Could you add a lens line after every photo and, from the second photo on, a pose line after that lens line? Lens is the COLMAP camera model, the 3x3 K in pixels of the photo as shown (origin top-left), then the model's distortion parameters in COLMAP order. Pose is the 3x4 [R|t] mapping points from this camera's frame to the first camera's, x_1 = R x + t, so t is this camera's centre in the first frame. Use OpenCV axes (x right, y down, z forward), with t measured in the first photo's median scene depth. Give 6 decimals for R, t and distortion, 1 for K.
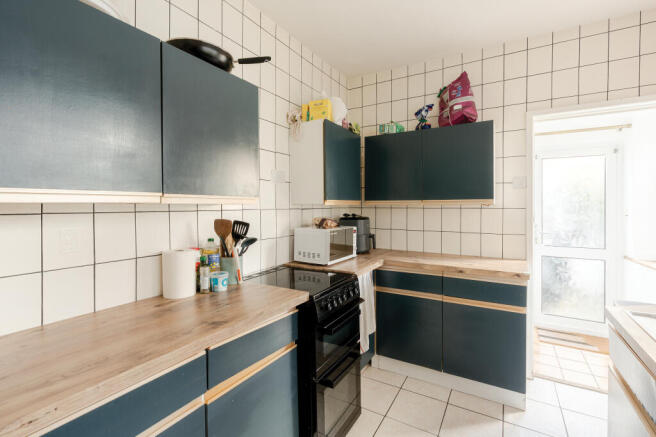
lens RADIAL K [[300.6, 0, 322.6], [0, 300.6, 208.1], [0, 0, 1]] dist [-0.006734, 0.003610]
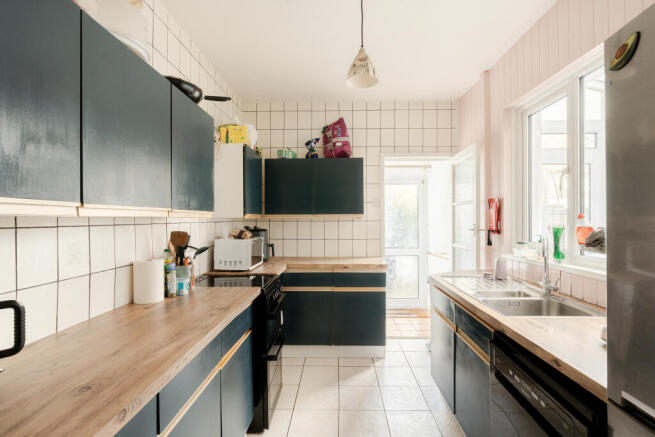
lens RADIAL K [[322.6, 0, 328.5], [0, 322.6, 218.2], [0, 0, 1]] dist [0.000990, 0.001143]
pose [[0.867687, -0.002206, 0.497106, -0.322961], [0.008221, 0.999917, -0.009913, 0.003799], [-0.497043, 0.012688, 0.867633, -0.225082]]
